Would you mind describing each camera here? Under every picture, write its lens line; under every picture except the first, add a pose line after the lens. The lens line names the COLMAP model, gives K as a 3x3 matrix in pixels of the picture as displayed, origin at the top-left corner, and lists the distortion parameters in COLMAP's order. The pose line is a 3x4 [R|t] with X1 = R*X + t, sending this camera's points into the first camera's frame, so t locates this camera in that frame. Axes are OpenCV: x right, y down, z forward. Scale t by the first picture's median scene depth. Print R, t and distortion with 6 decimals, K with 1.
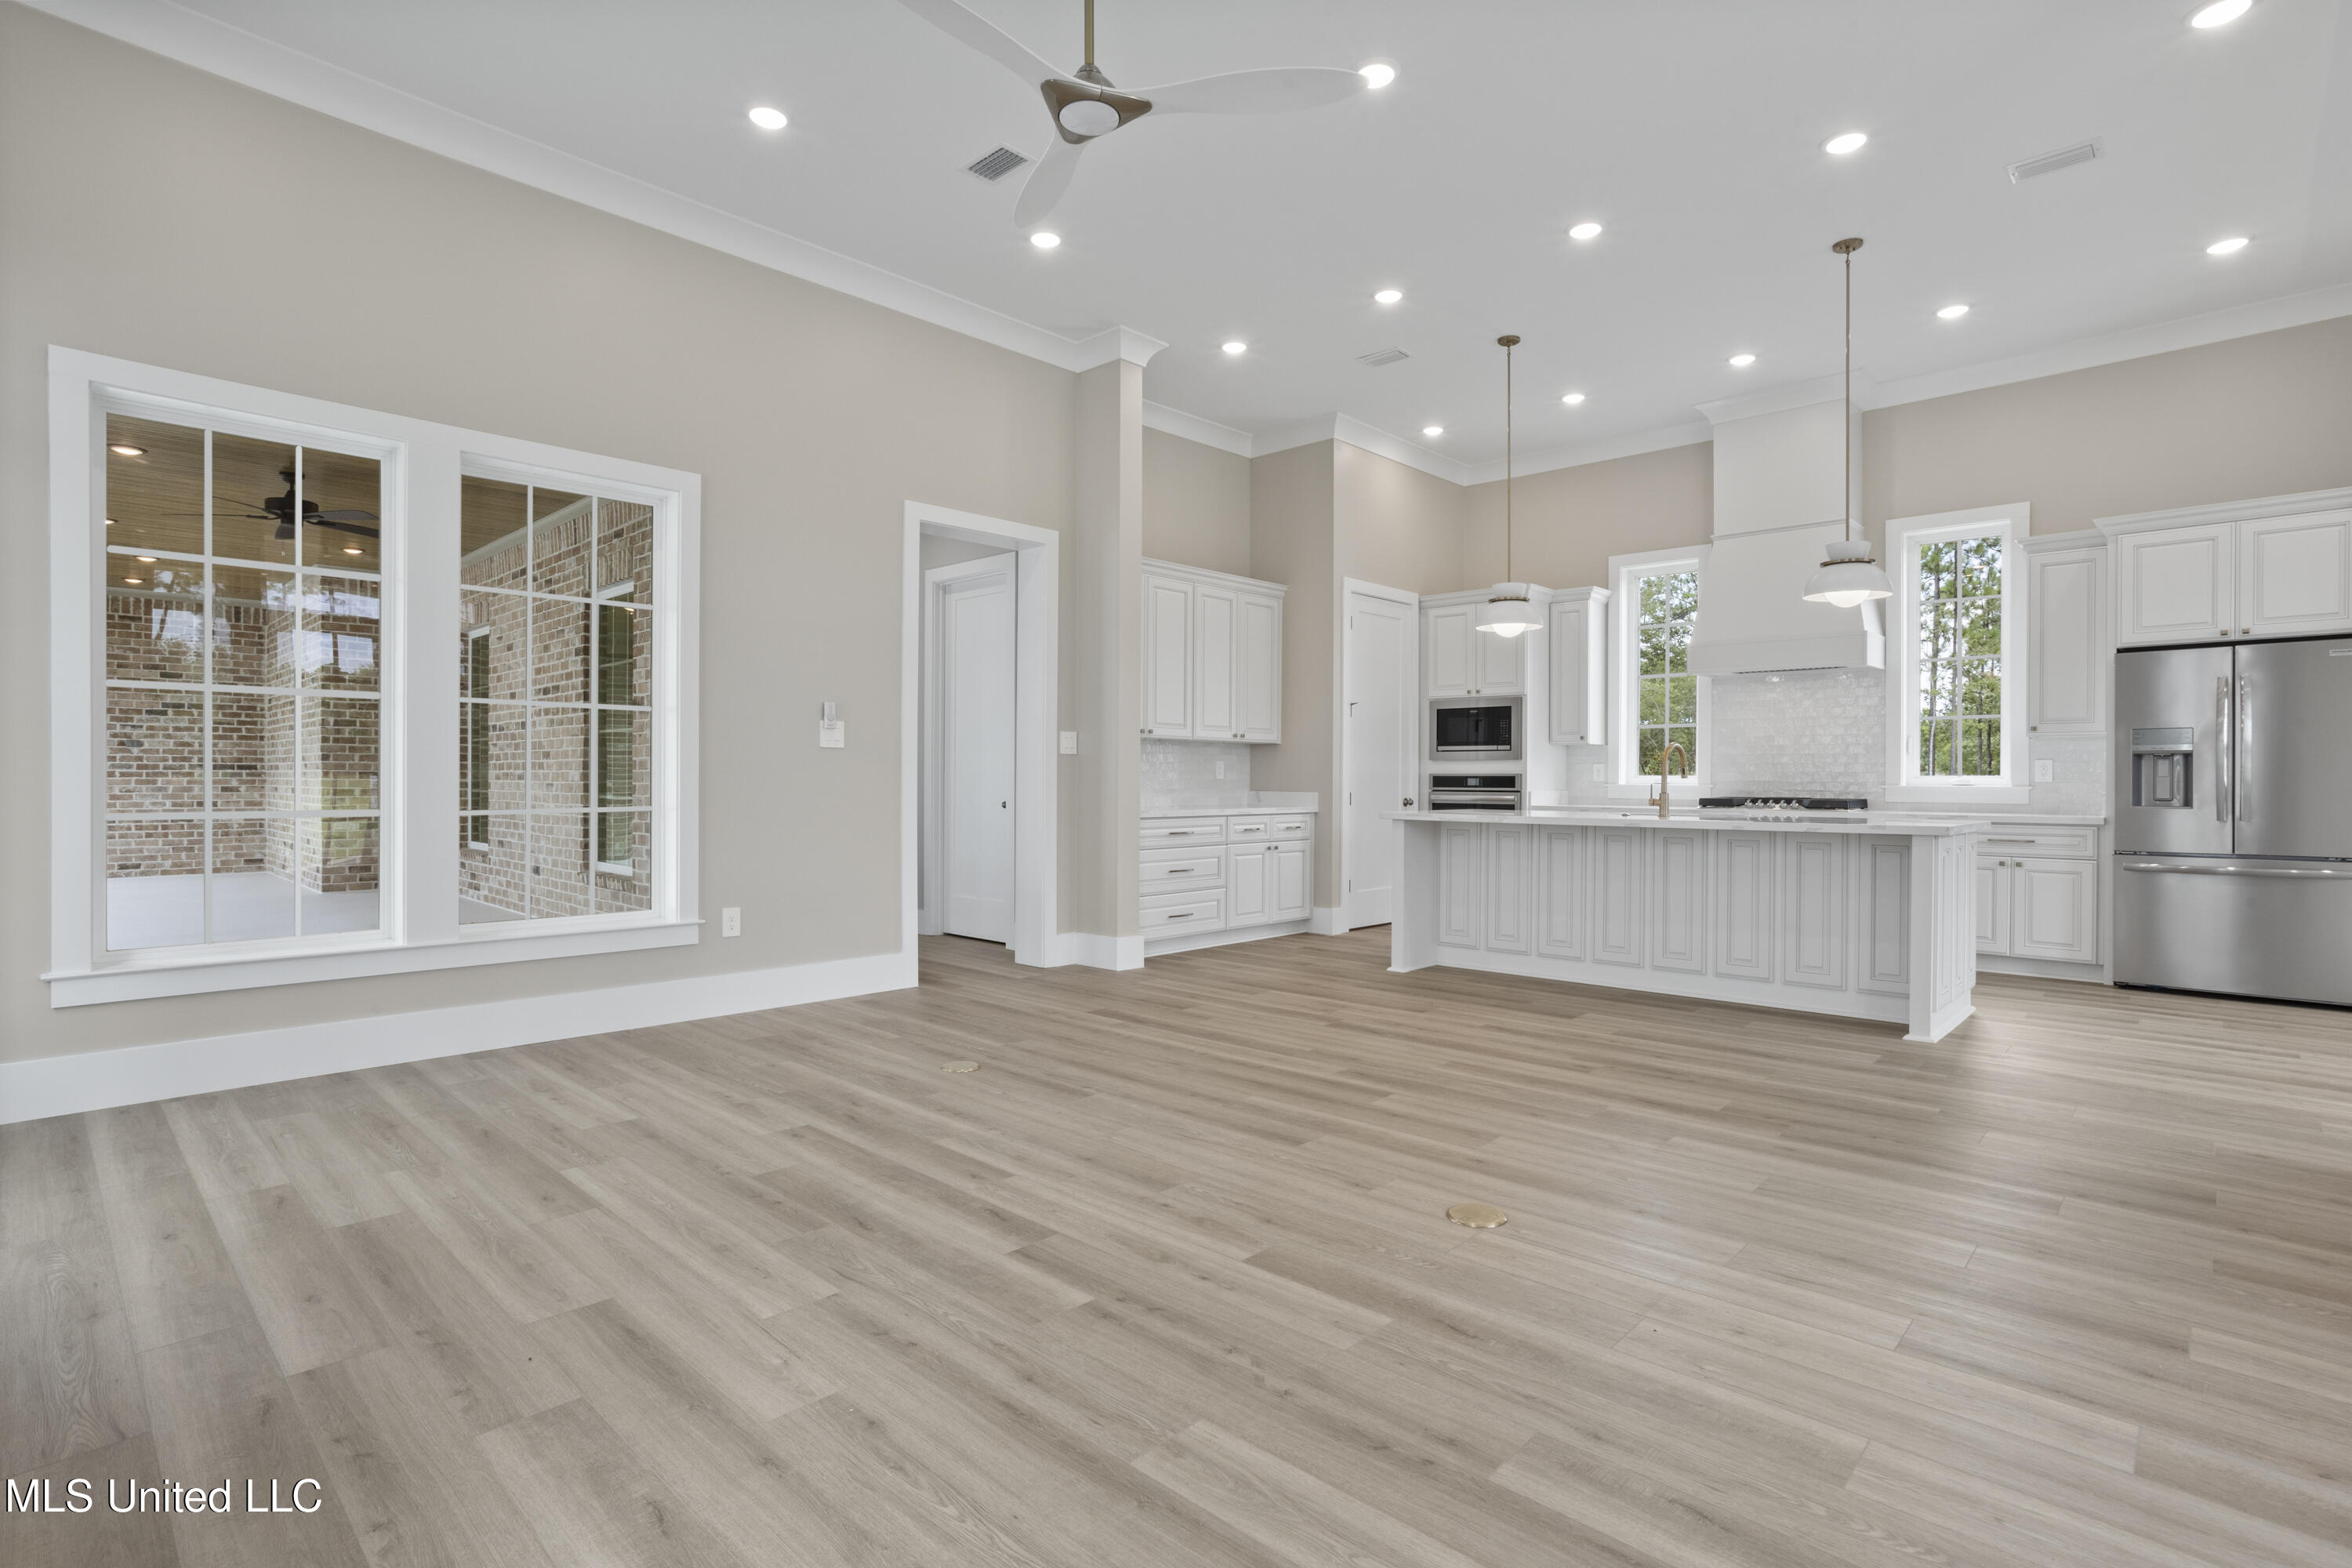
lens RADIAL K [[1133.5, 0, 1169.6], [0, 1133.5, 775.1], [0, 0, 1]] dist [-0.048932, 0.029206]
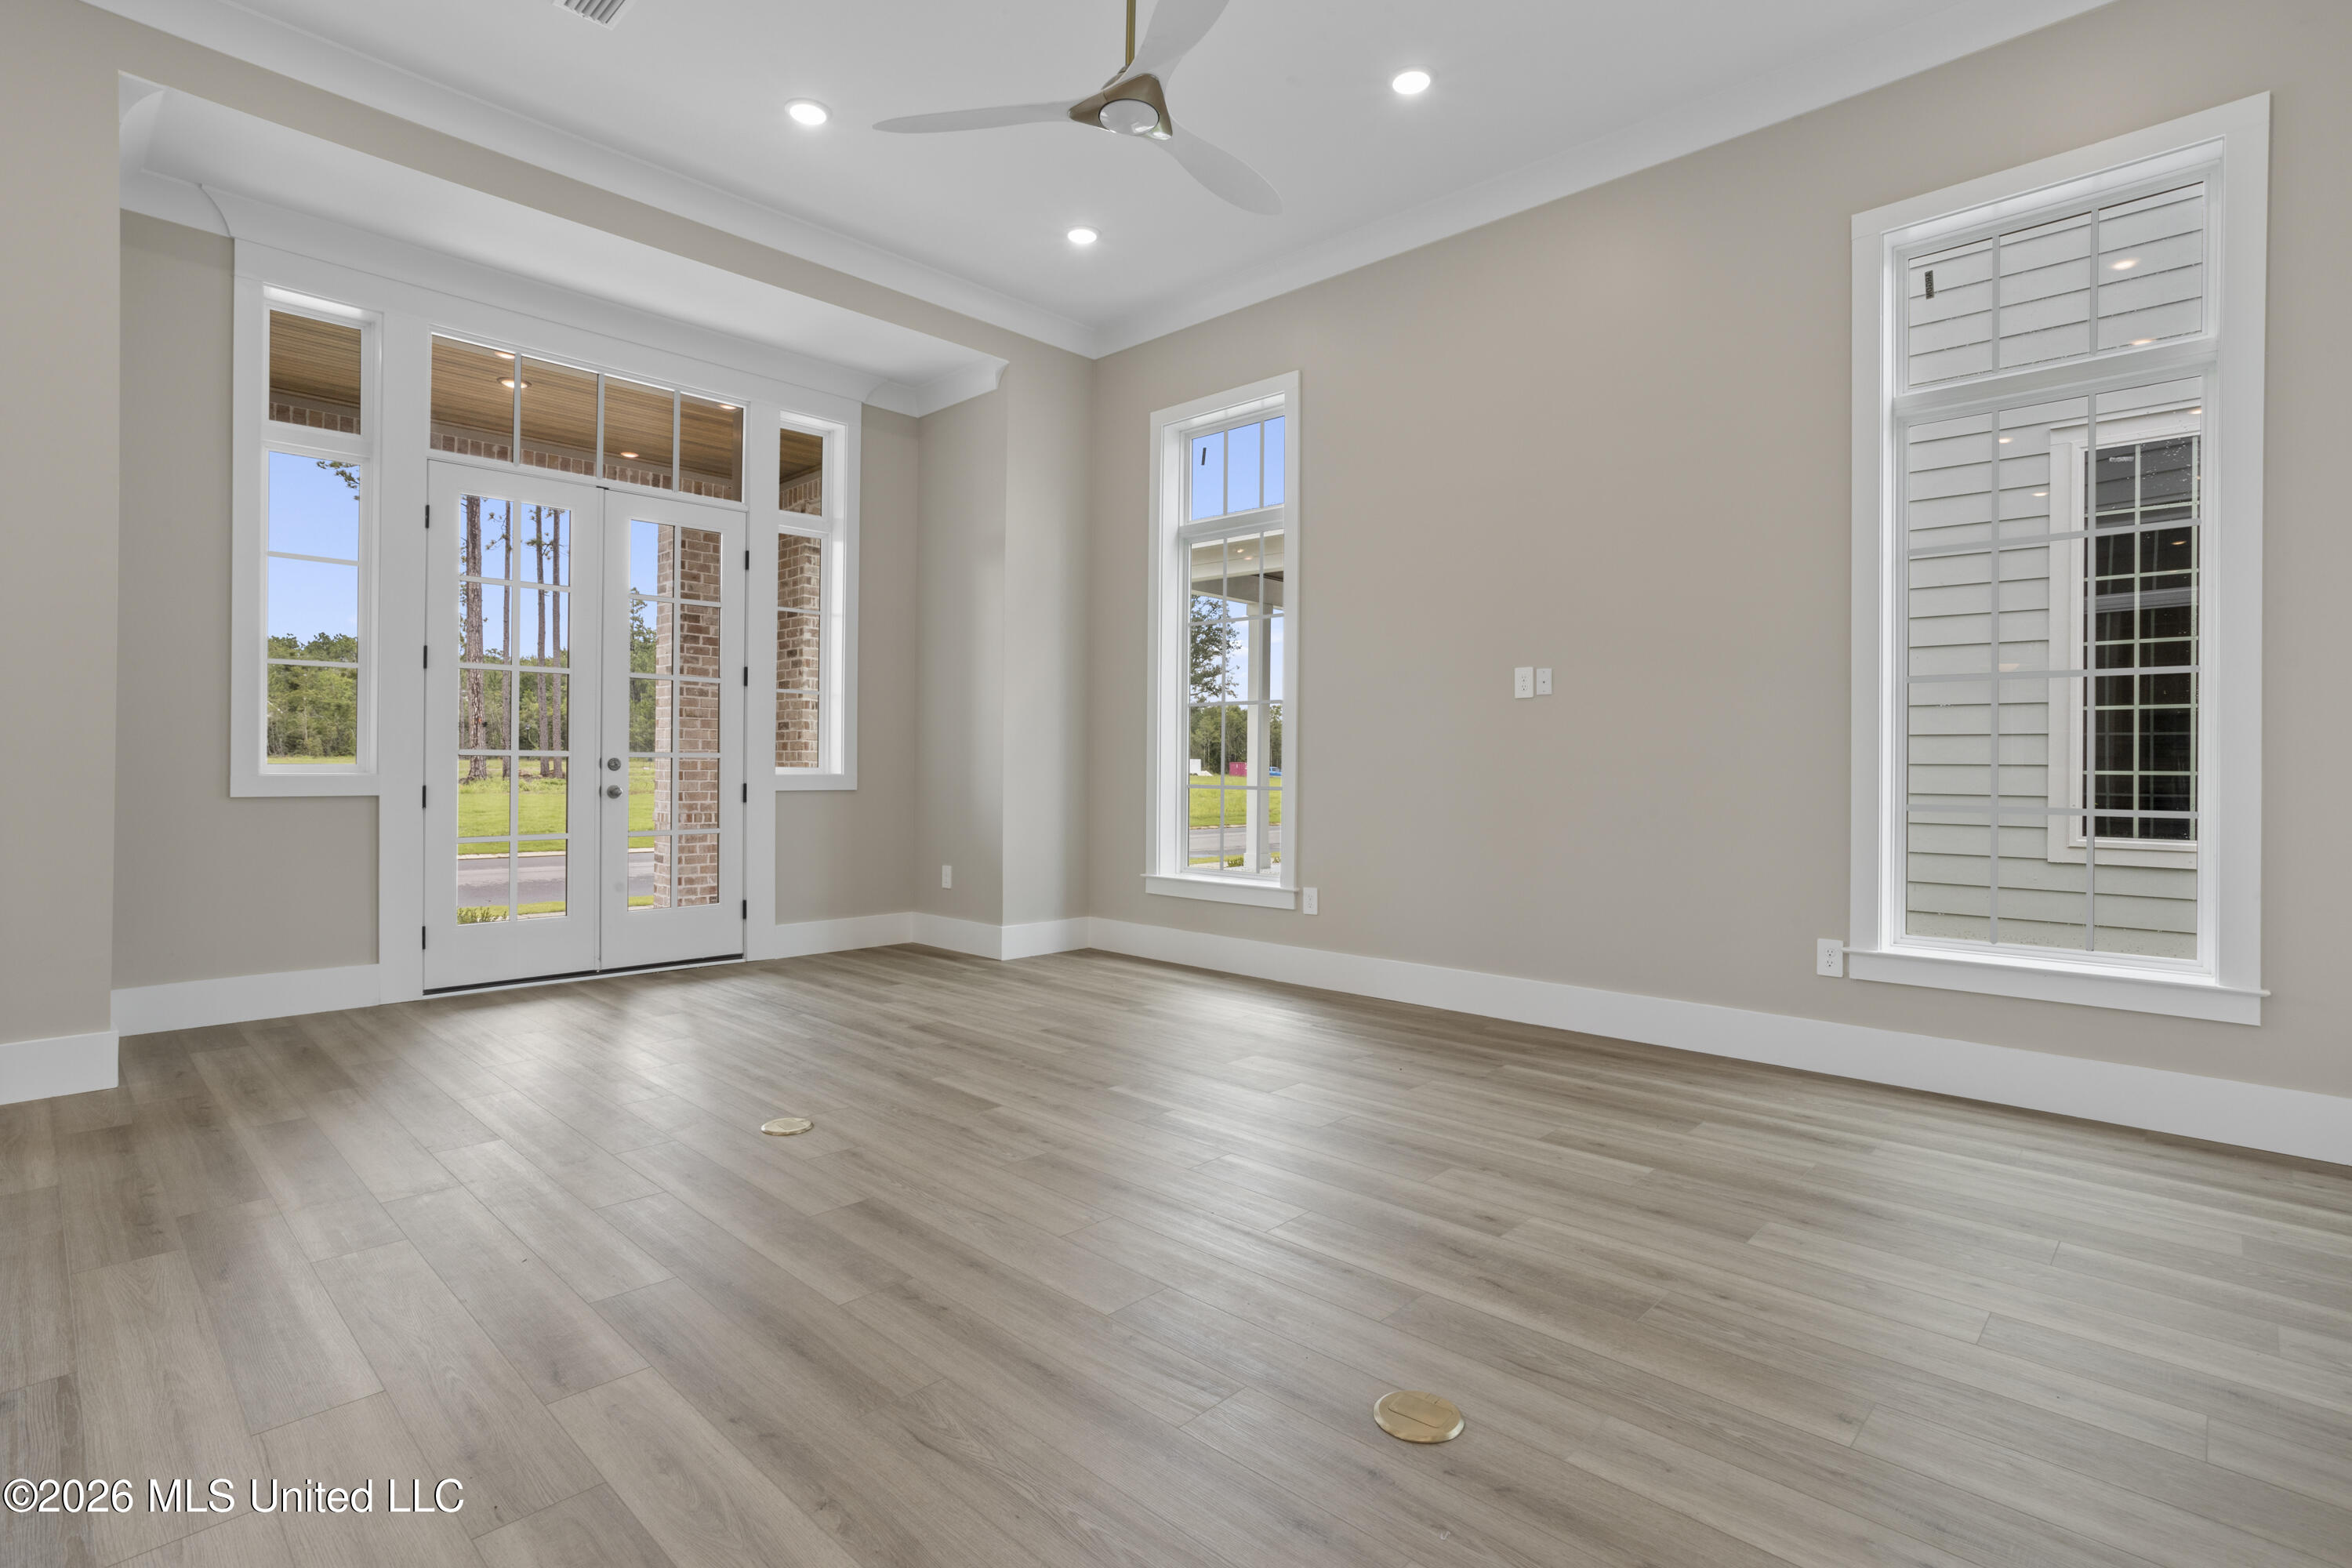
lens RADIAL K [[1135.7, 0, 1163.2], [0, 1135.7, 754.7], [0, 0, 1]] dist [-0.062928, 0.043389]
pose [[-0.999892, -0.012457, 0.007767, -0.072402], [-0.012556, 0.999839, -0.012825, 0.005009], [-0.007606, -0.012921, -0.999888, 1.228976]]
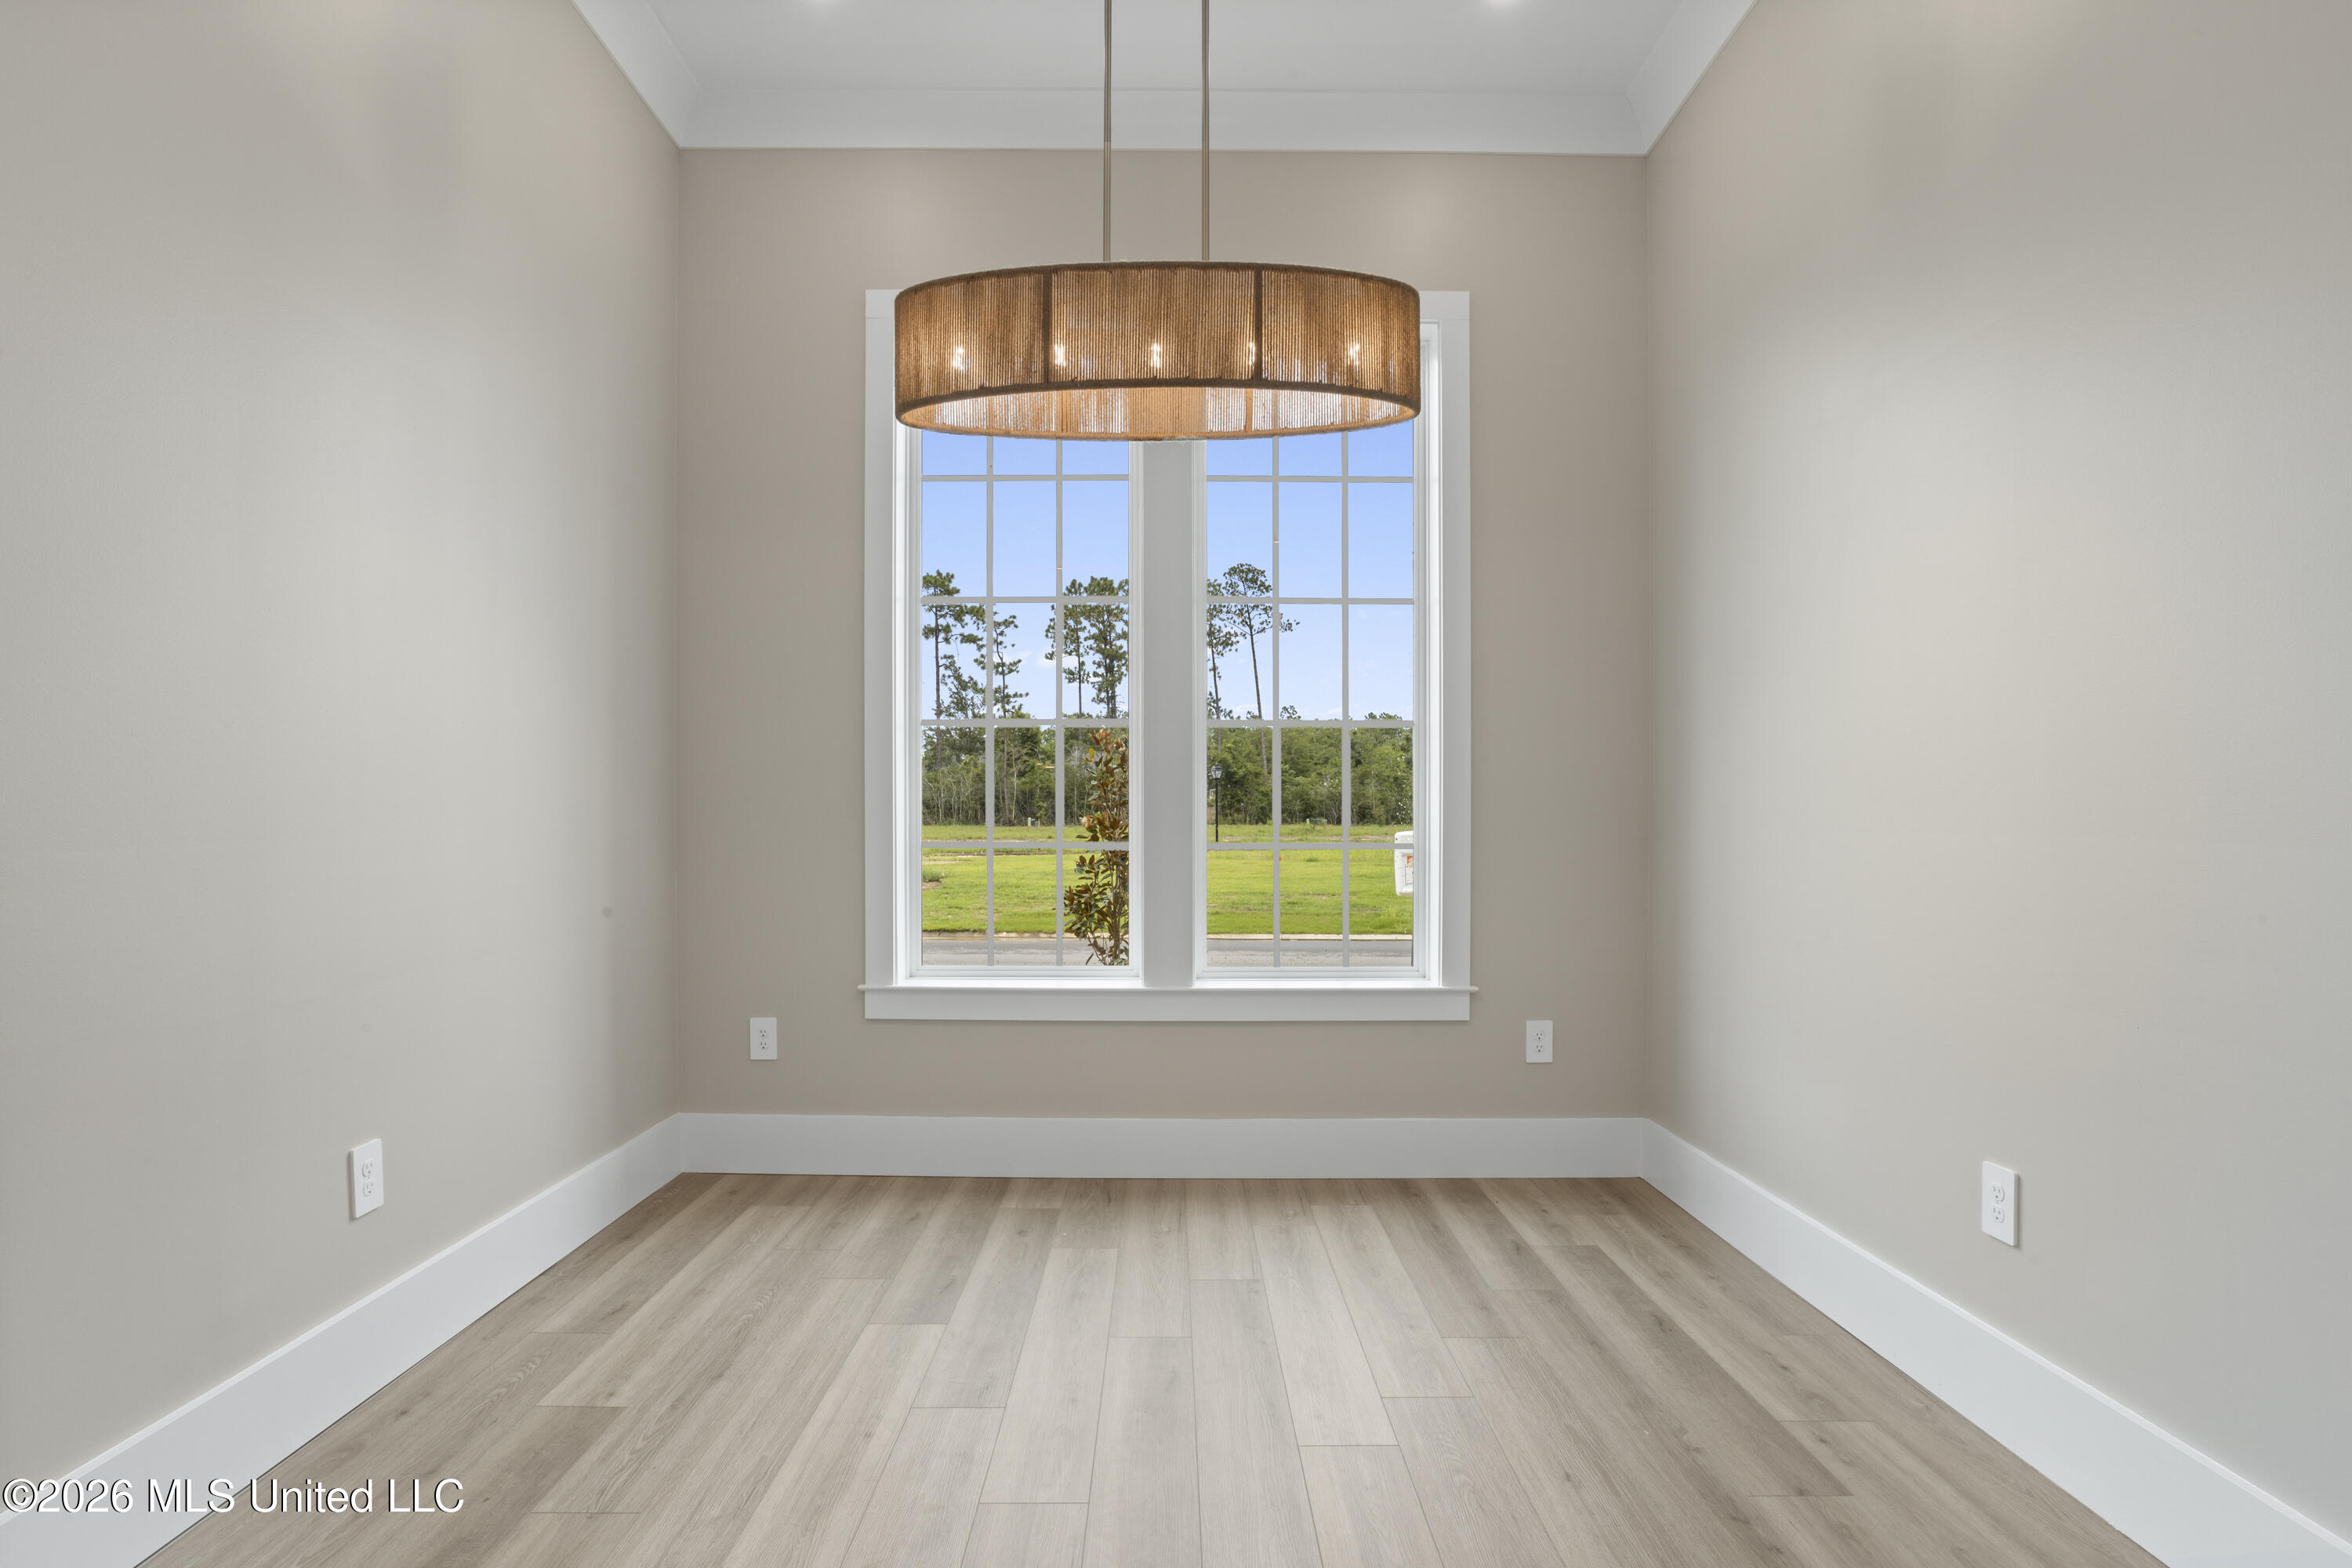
lens RADIAL K [[1233.1, 0, 1169.4], [0, 1233.1, 825.9], [0, 0, 1]] dist [-0.053203, 0.030740]
pose [[-0.689864, -0.004075, 0.723927, 0.765128], [-0.005520, 0.999985, 0.000368, 0.003311], [-0.723917, -0.003742, -0.689876, 0.965009]]
